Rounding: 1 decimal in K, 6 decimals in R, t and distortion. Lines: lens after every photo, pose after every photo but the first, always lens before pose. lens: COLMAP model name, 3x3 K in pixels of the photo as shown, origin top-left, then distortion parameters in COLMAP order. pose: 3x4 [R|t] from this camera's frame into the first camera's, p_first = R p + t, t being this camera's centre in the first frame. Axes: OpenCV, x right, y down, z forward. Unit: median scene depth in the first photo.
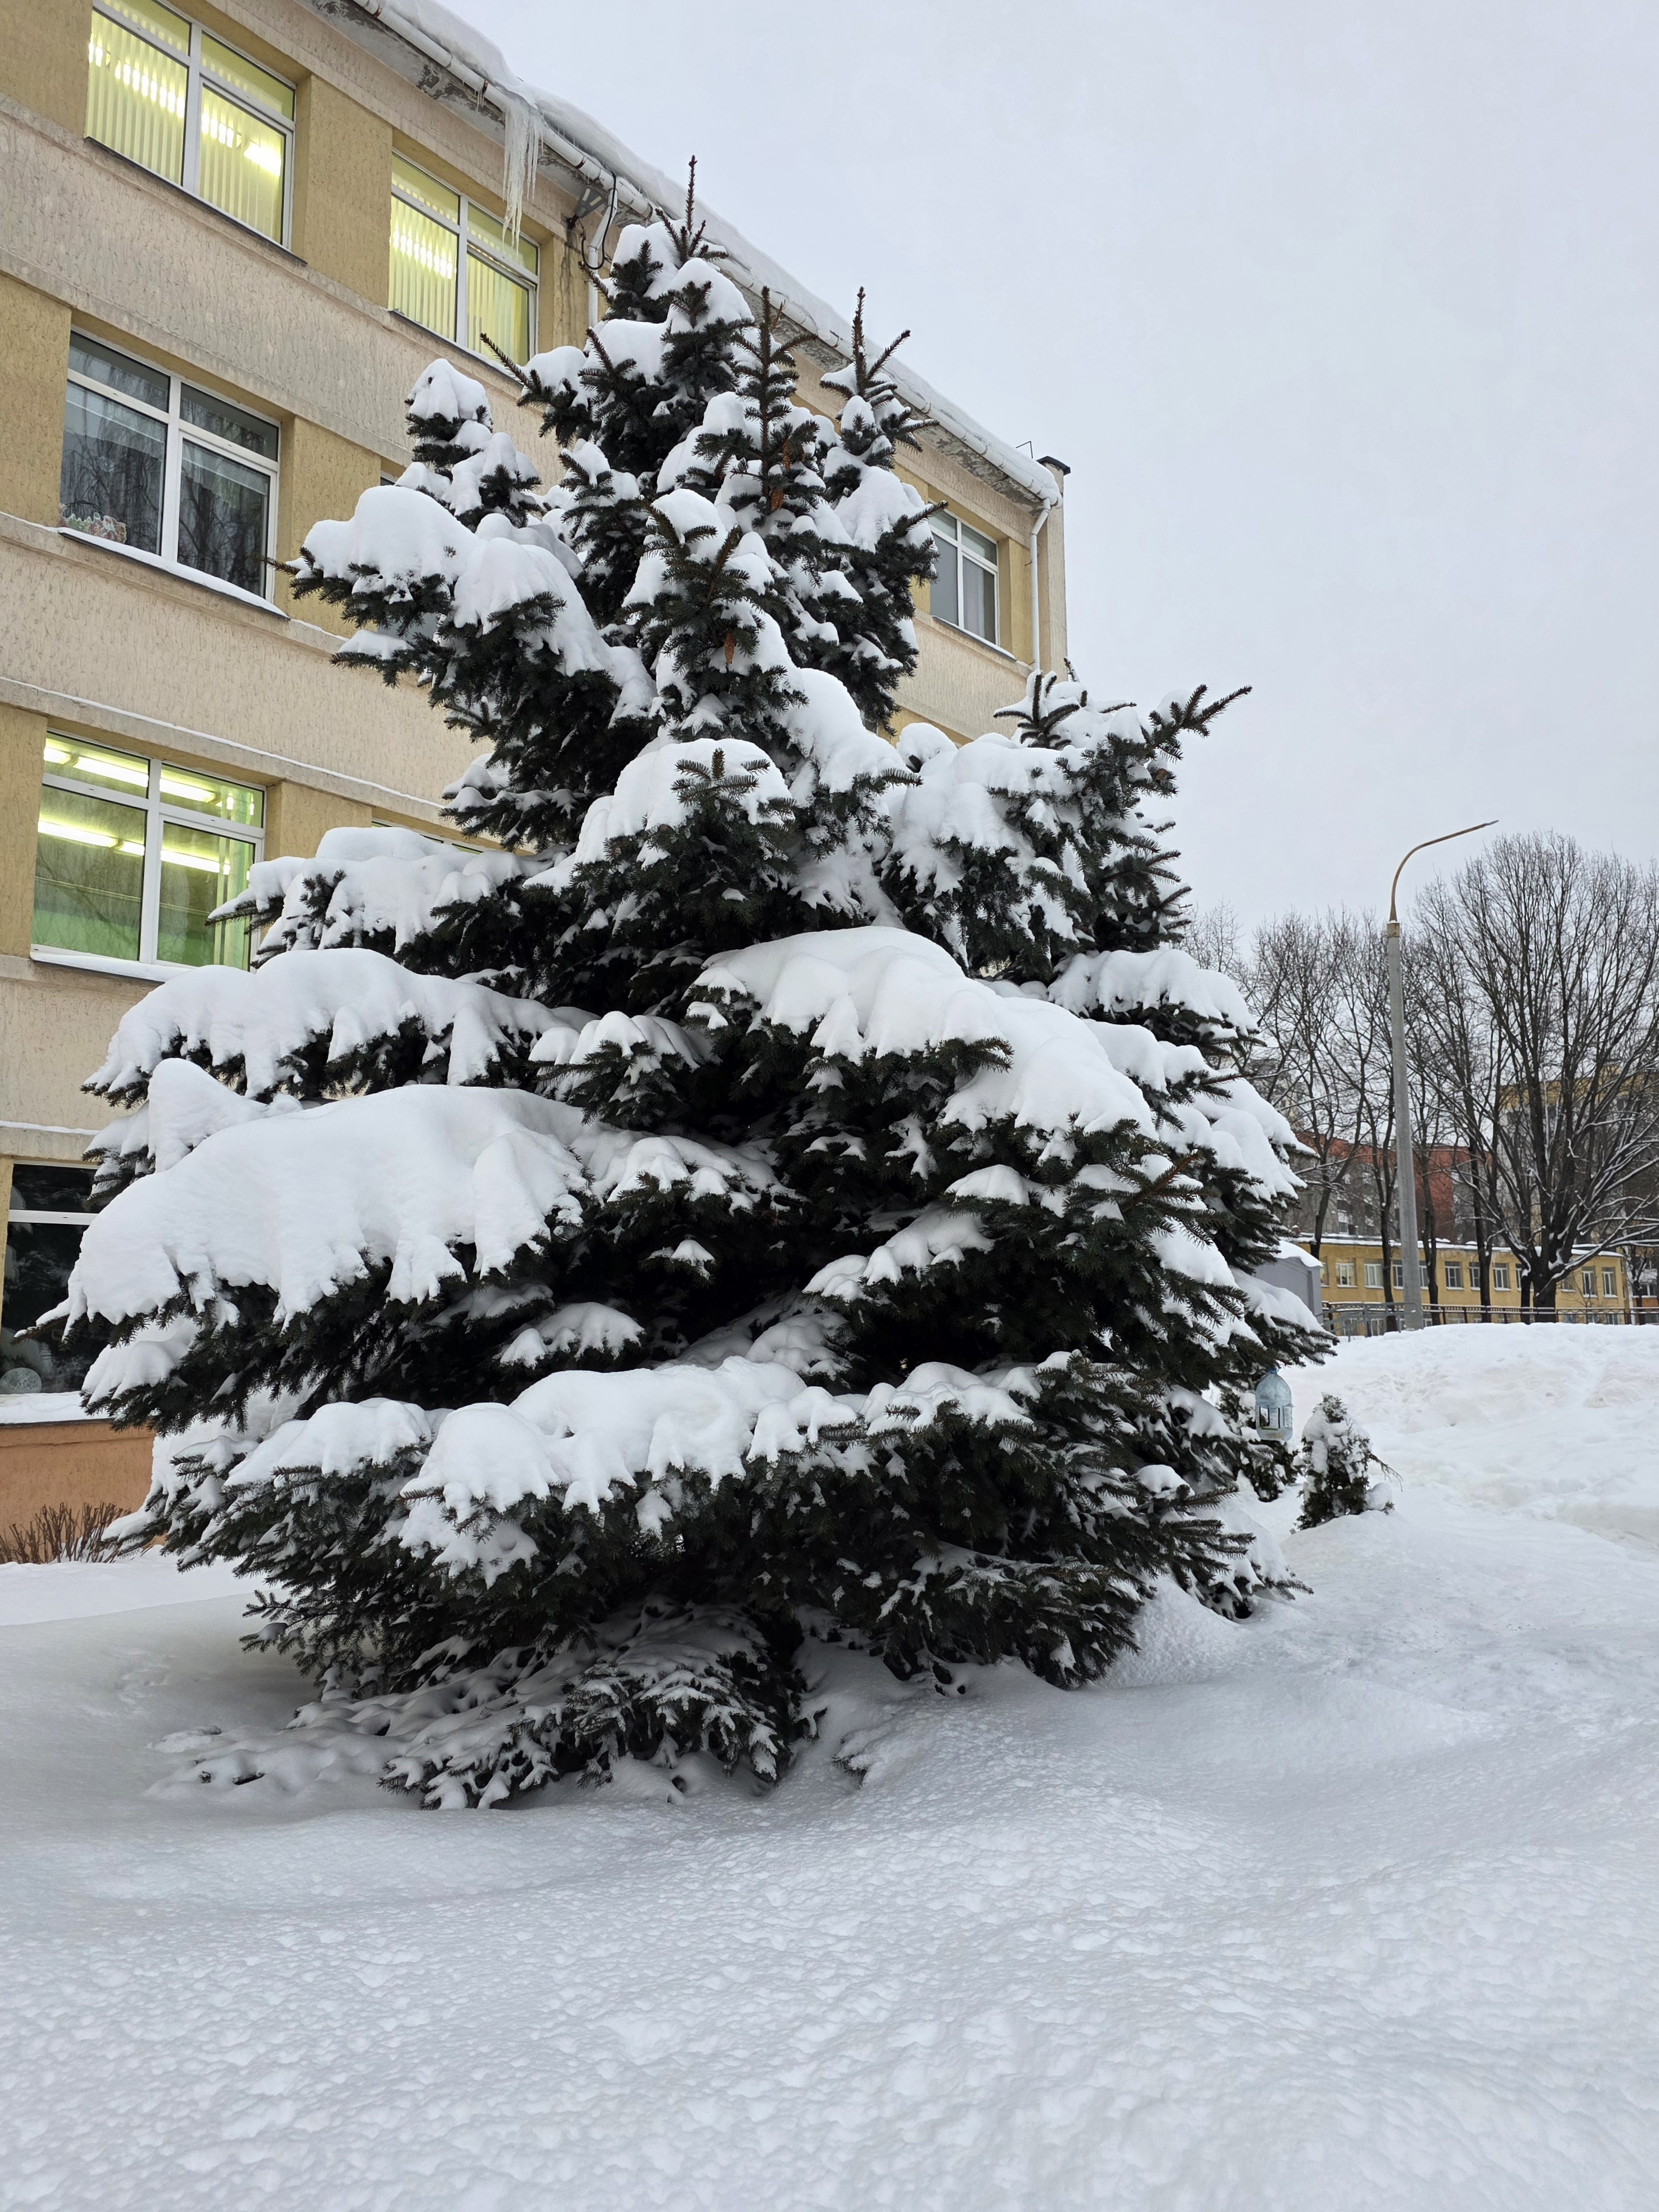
lens RADIAL K [[1564.5, 0, 812.4], [0, 1564.5, 1087.7], [0, 0, 1]] dist [0.064412, -0.052313]
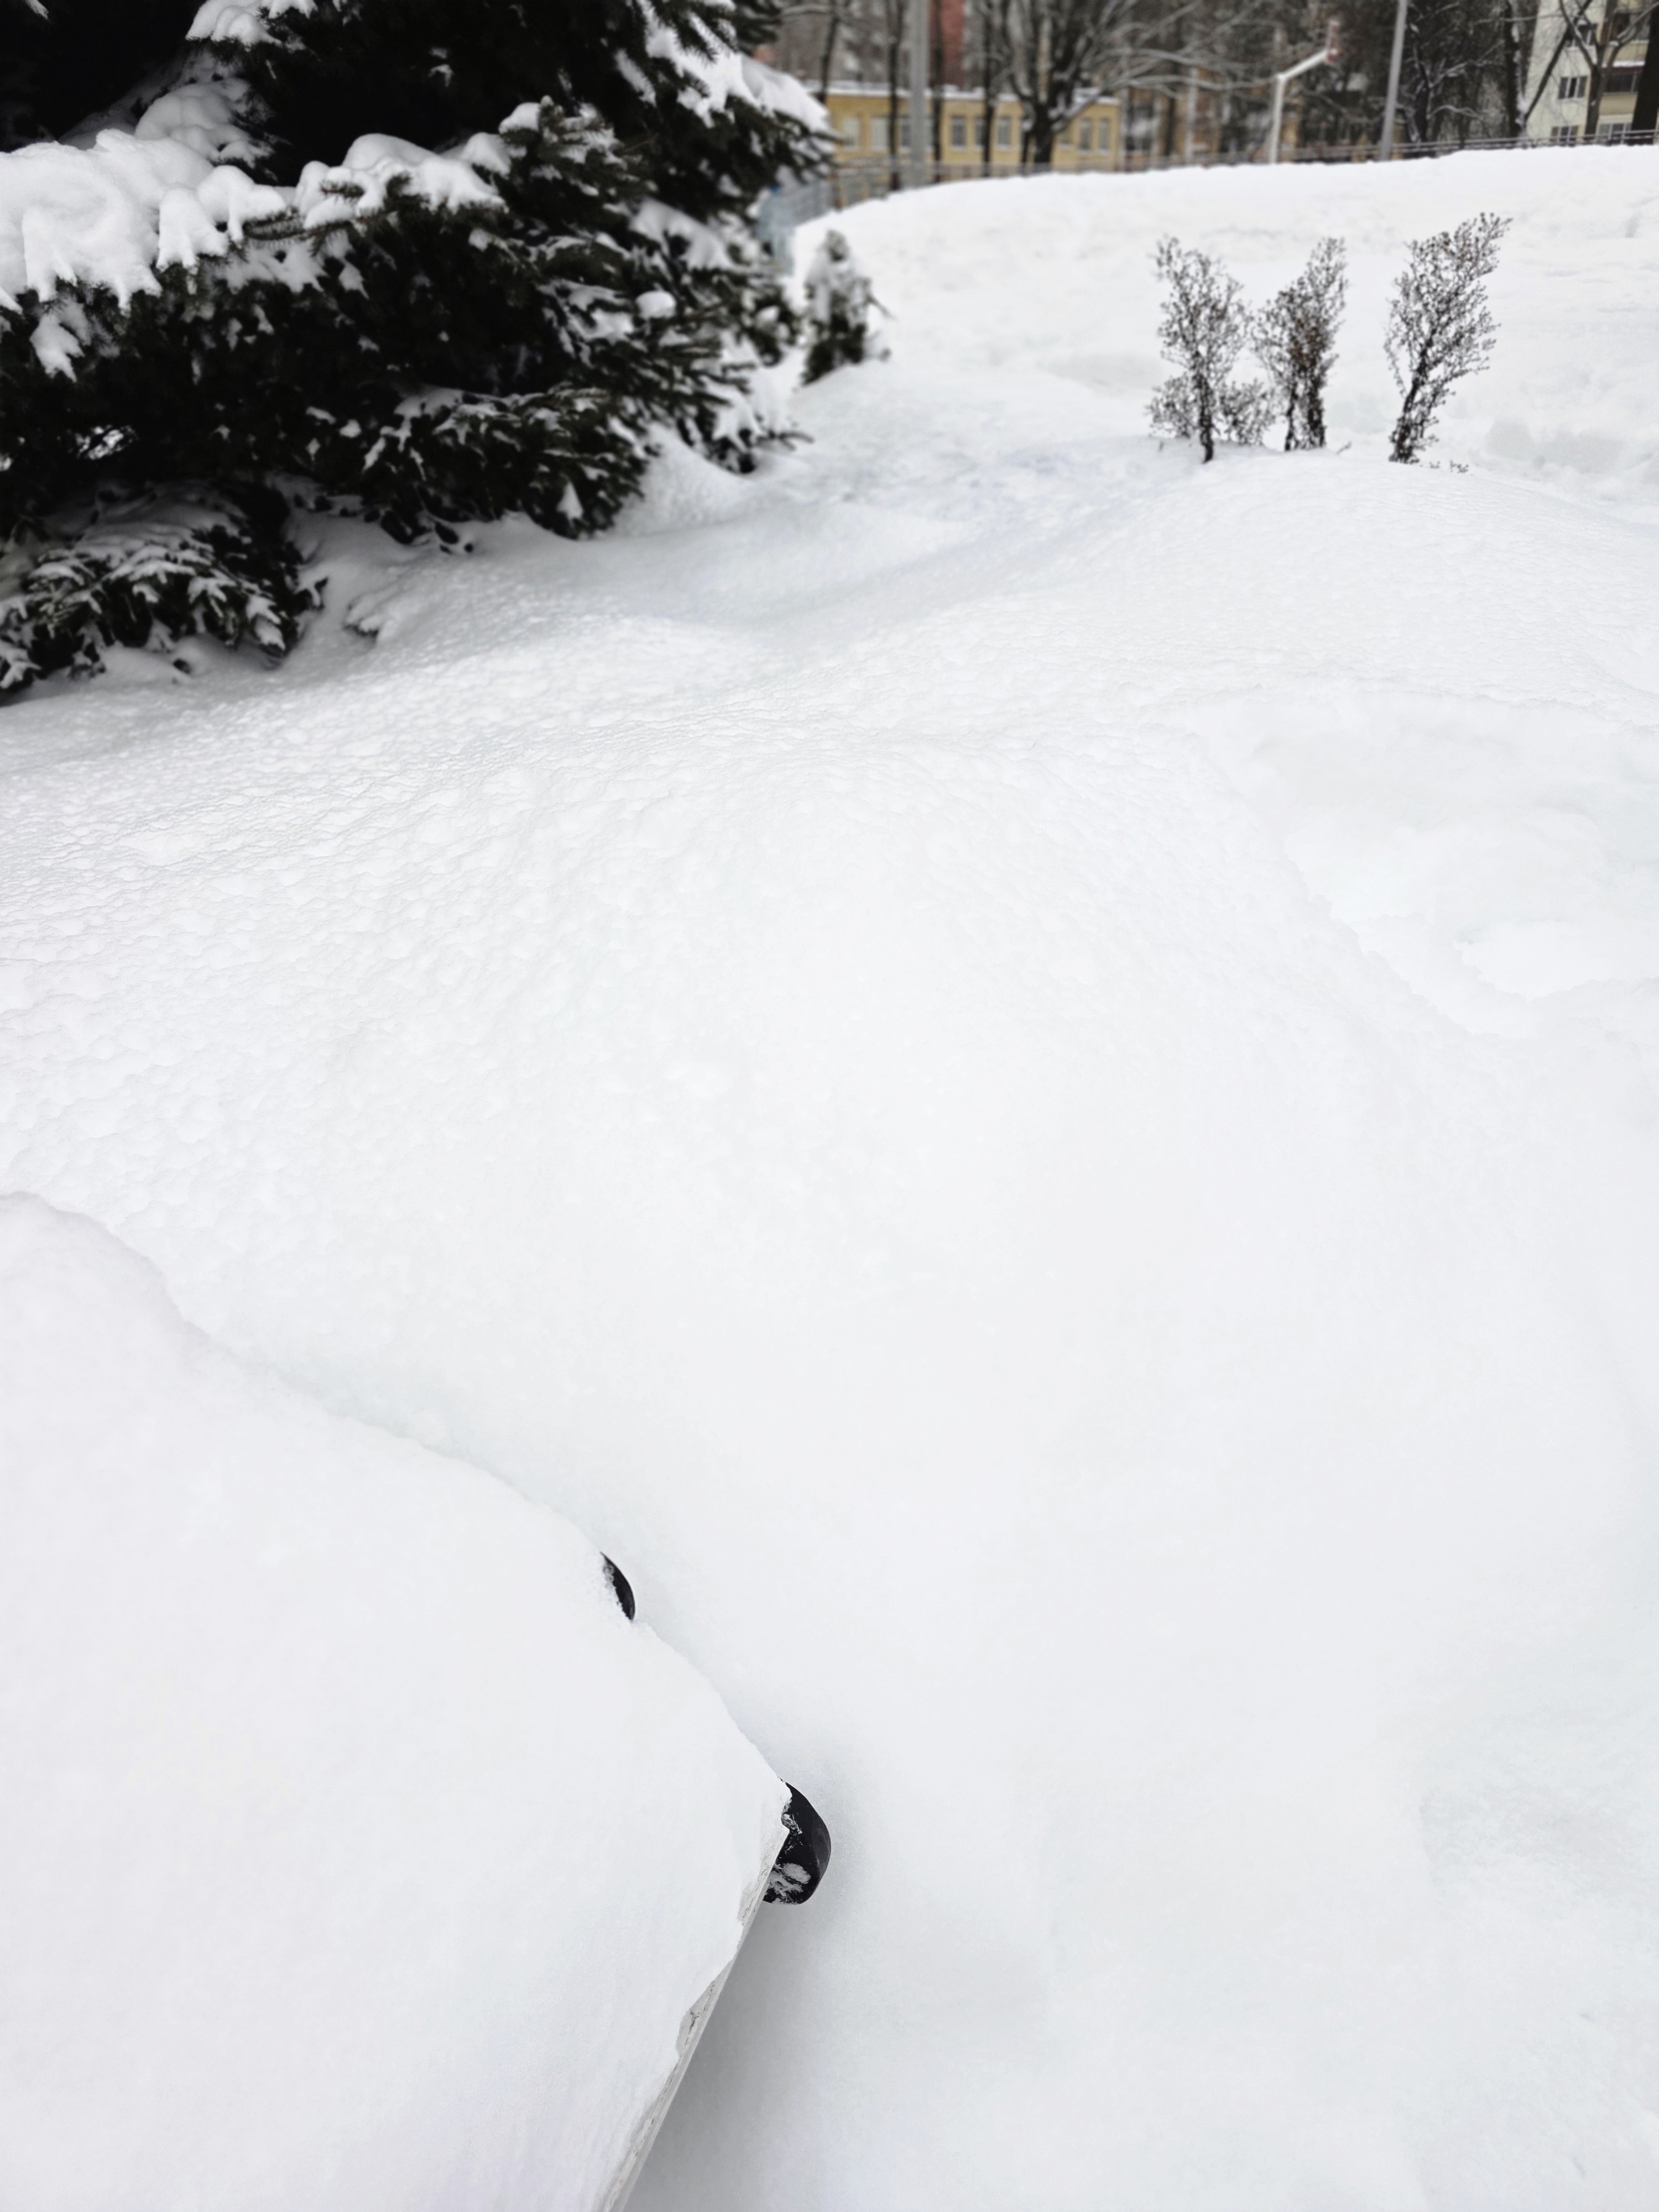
lens RADIAL K [[1499.6, 0, 818.2], [0, 1499.6, 1101.3], [0, 0, 1]] dist [0.052164, -0.042224]
pose [[0.953336, -0.181444, 0.241308, 0.013368], [-0.009943, 0.779960, 0.625750, 0.062892], [-0.301749, -0.598949, 0.741760, 0.040023]]
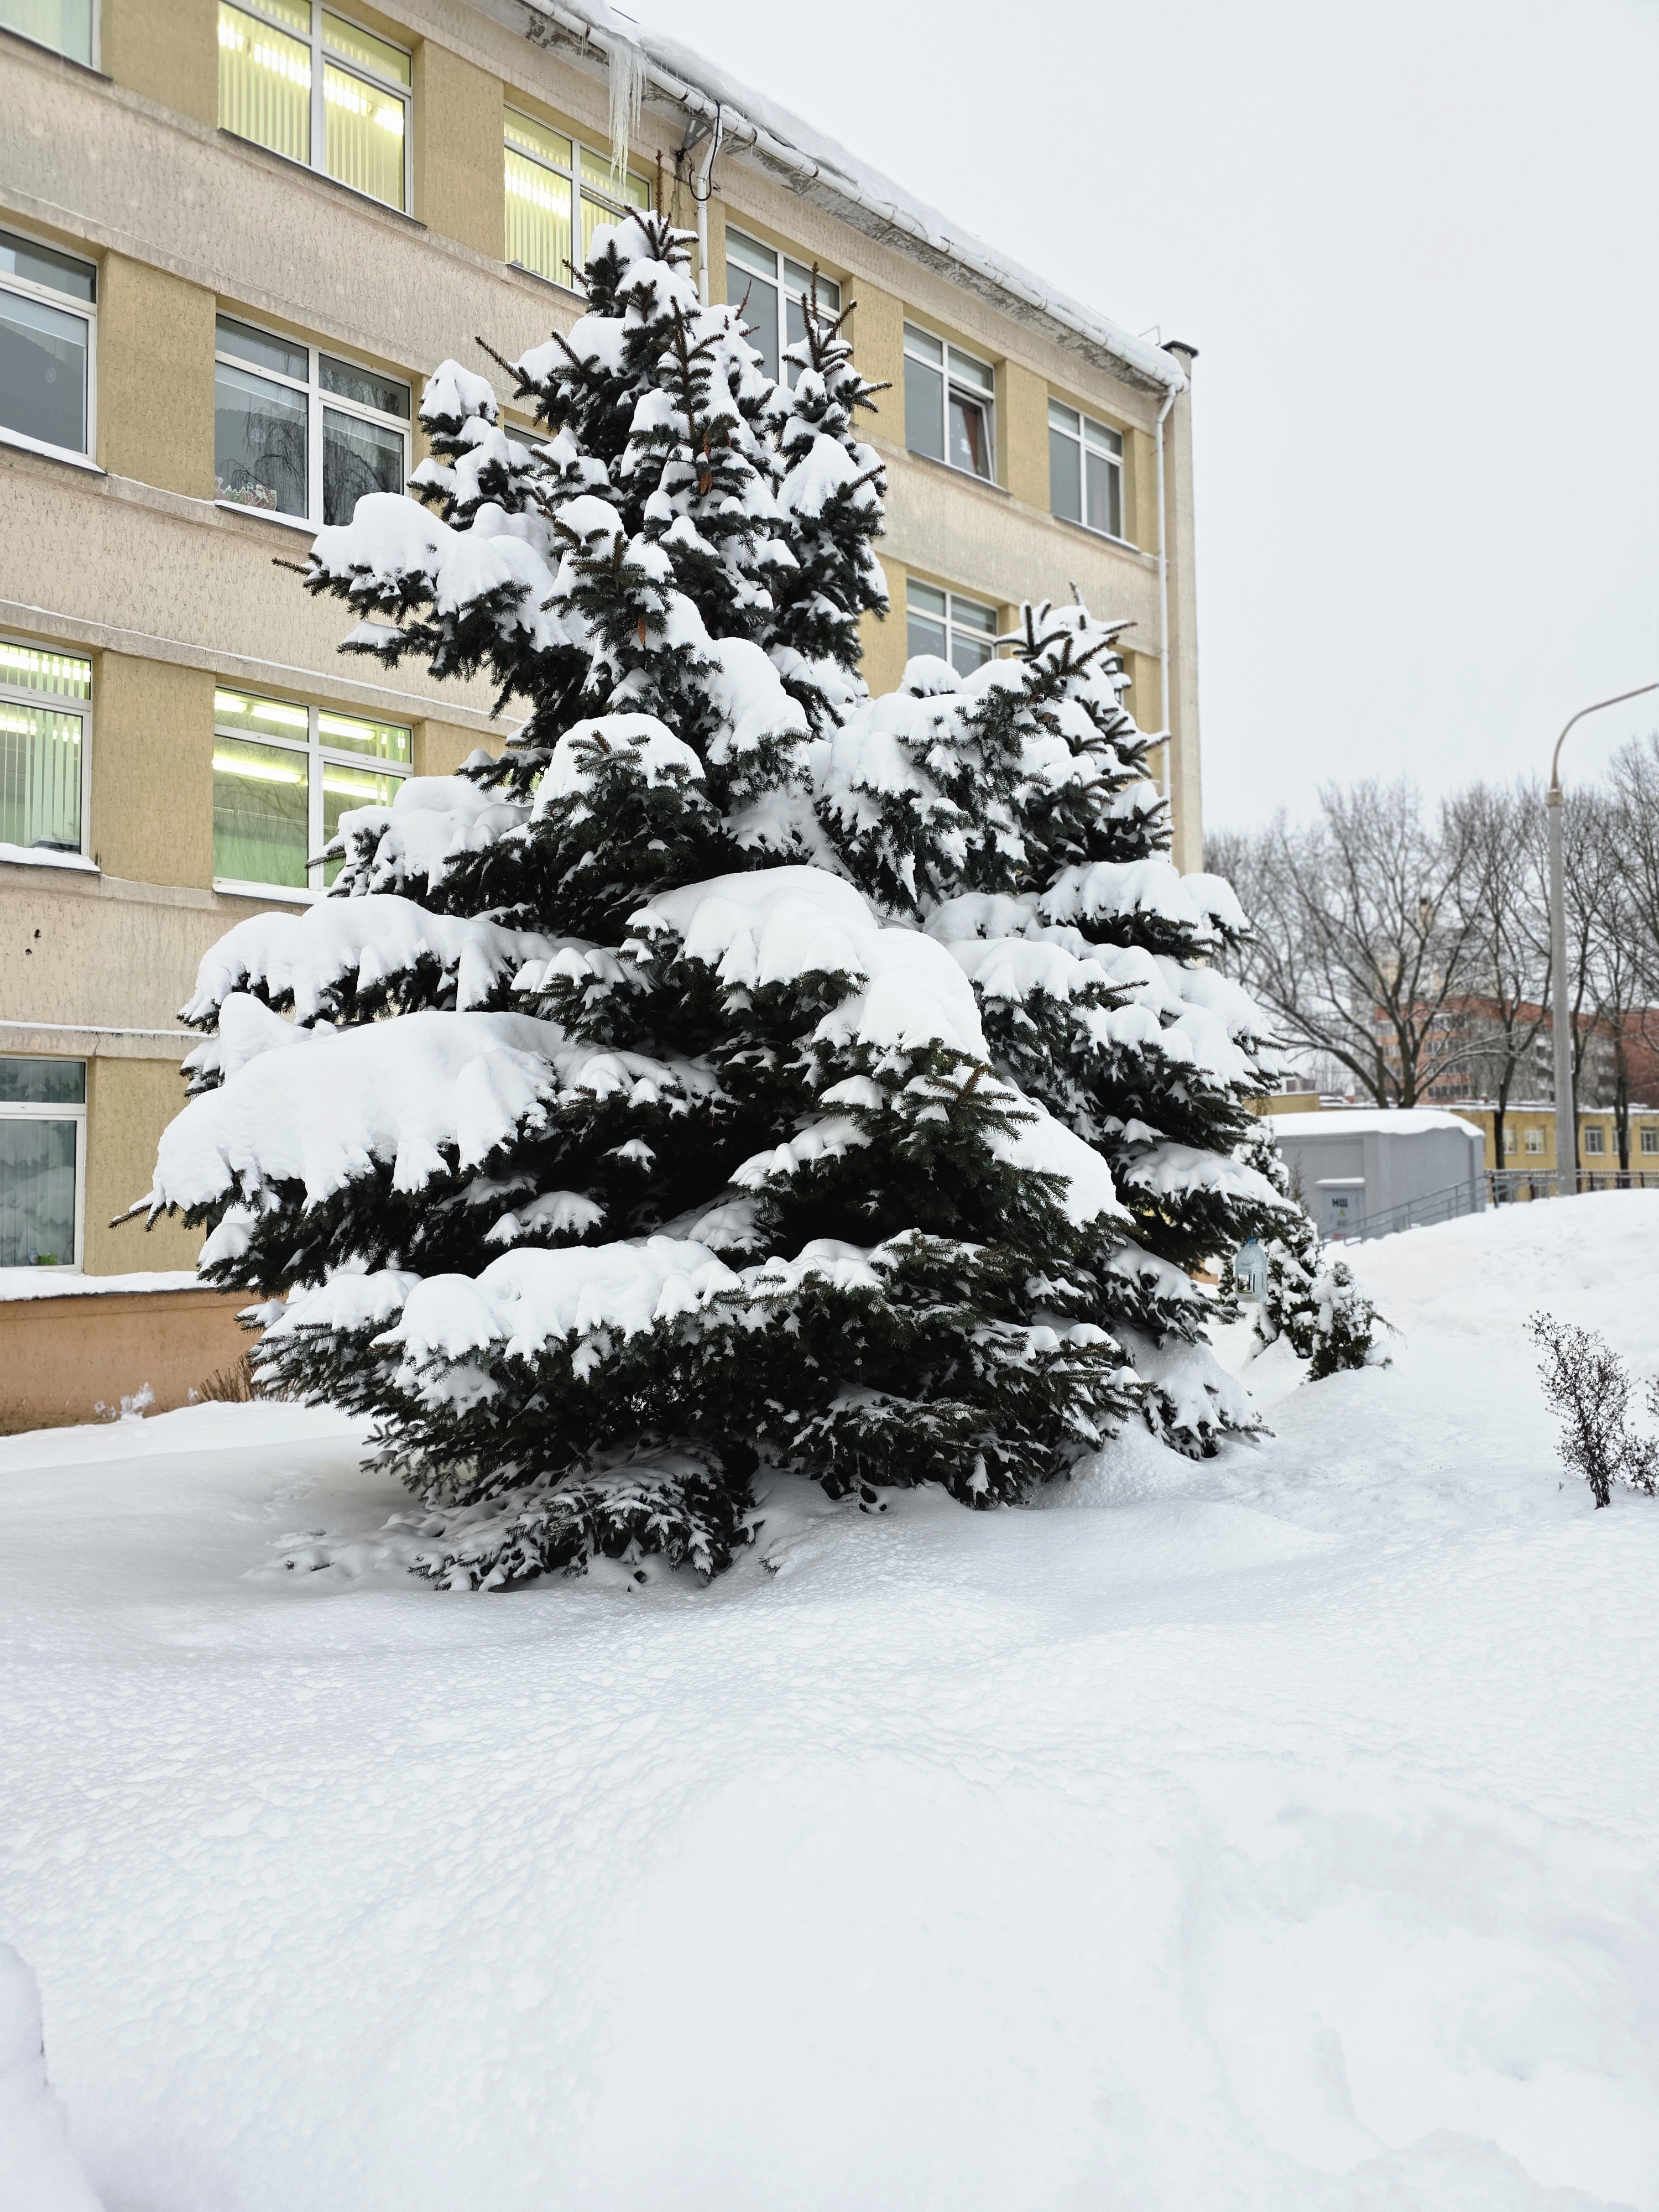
lens RADIAL K [[1486.3, 0, 829.5], [0, 1486.3, 1106.0], [0, 0, 1]] dist [0.062226, -0.050391]
pose [[0.992327, -0.015929, -0.122613, 0.199939], [0.026844, 0.995768, 0.087892, -0.022525], [0.120694, -0.090509, 0.988555, -0.096733]]
